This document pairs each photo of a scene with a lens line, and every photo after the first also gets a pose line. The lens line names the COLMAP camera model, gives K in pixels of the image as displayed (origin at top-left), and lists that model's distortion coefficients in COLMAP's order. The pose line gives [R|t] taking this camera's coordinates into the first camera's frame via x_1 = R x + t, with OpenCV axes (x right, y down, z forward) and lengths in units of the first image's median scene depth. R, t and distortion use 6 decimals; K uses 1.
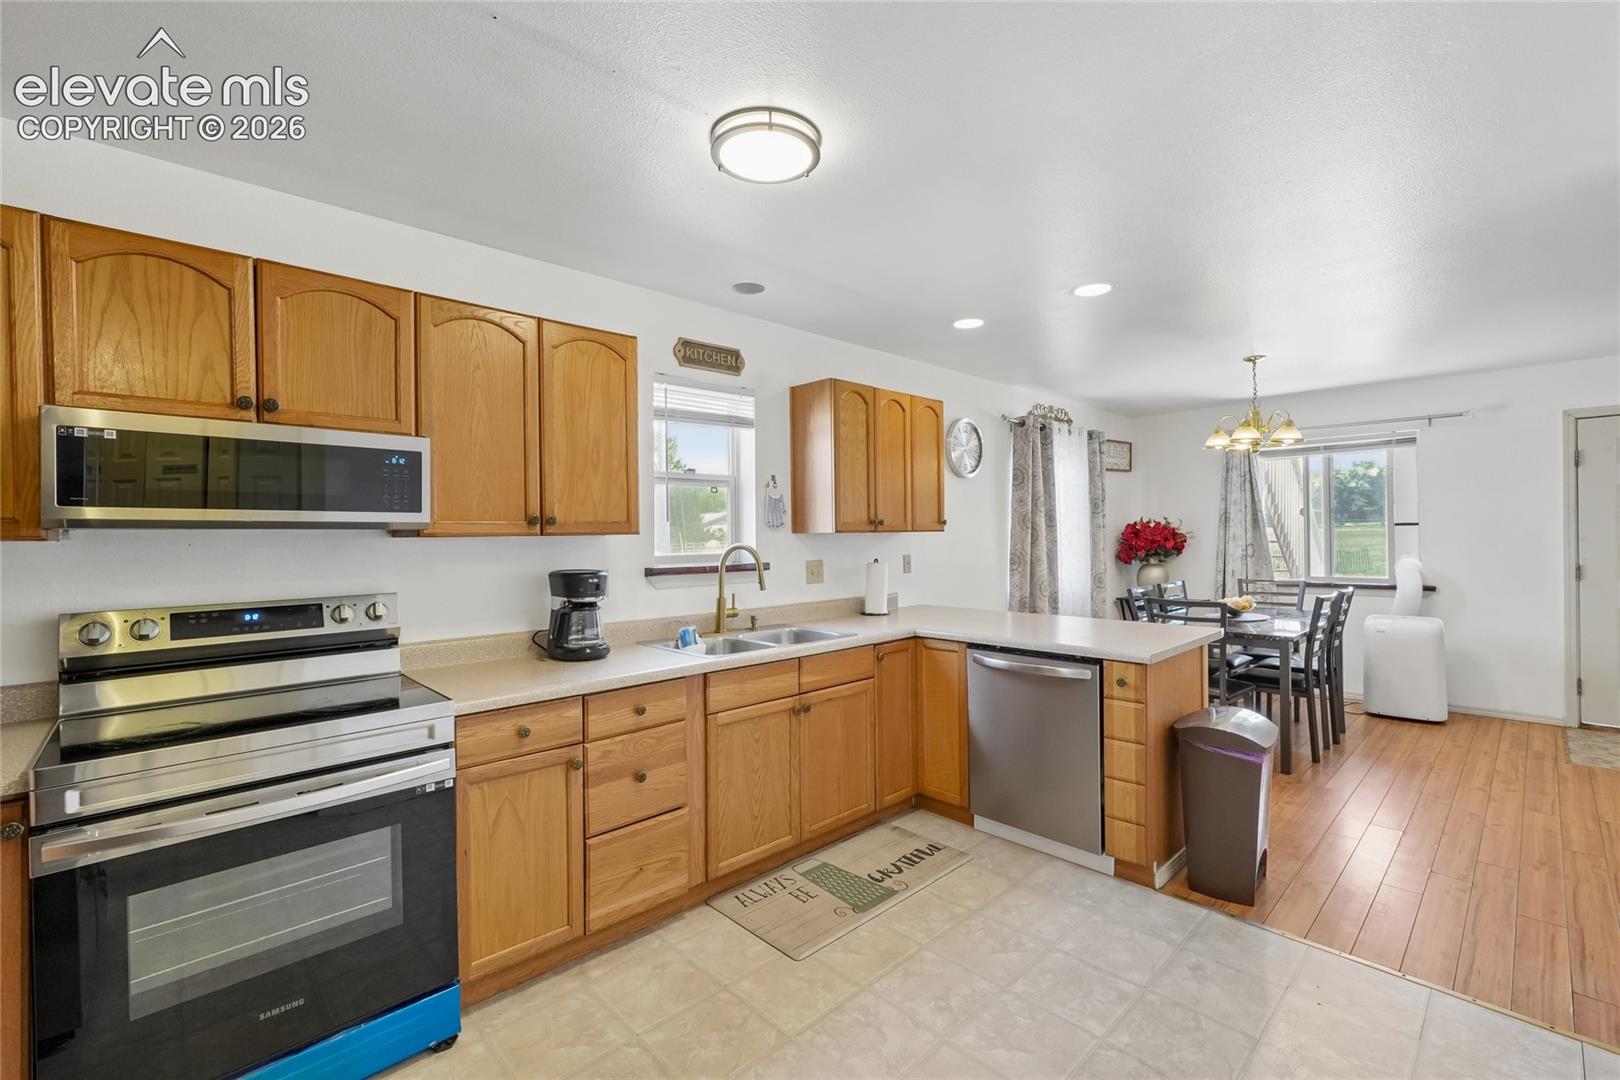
lens RADIAL K [[698.7, 0, 809.6], [0, 698.7, 535.6], [0, 0, 1]] dist [0.002375, 0.003299]
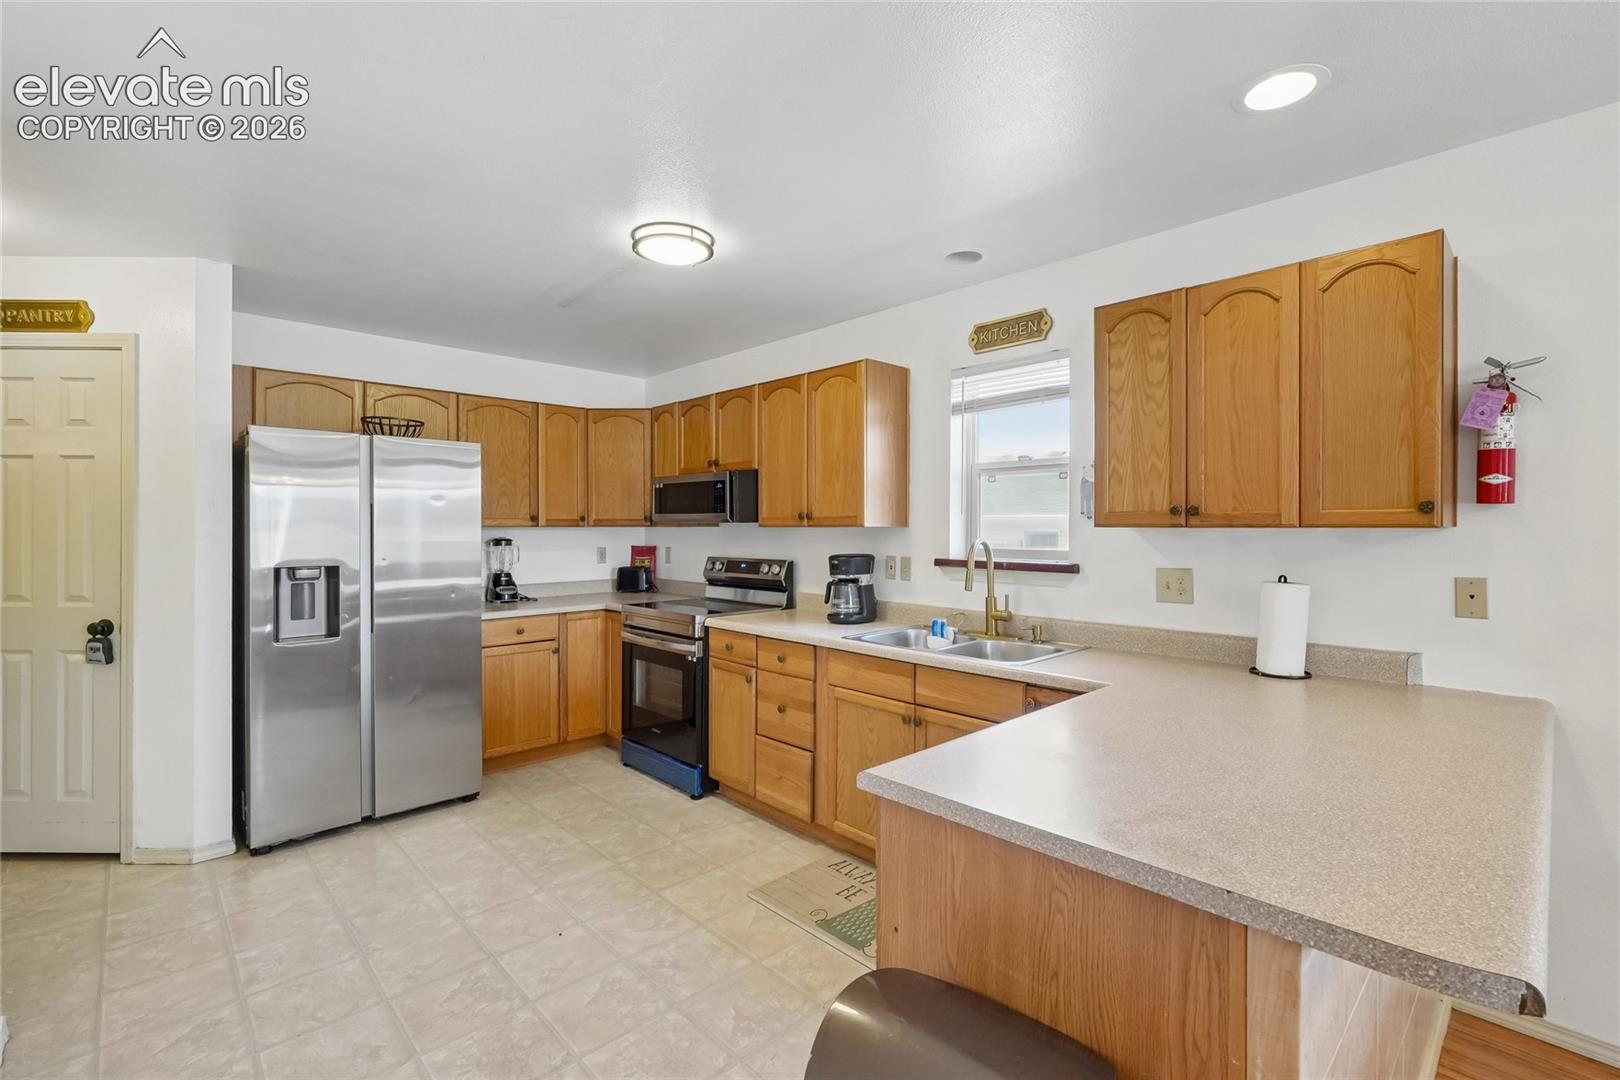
lens RADIAL K [[698.7, 0, 803.3], [0, 698.7, 531.4], [0, 0, 1]] dist [0.002375, 0.003299]
pose [[0.006787, 0.017056, -0.999832, 0.883845], [-0.004458, 0.999845, 0.017026, -0.012882], [0.999967, 0.004342, 0.006862, 0.841224]]
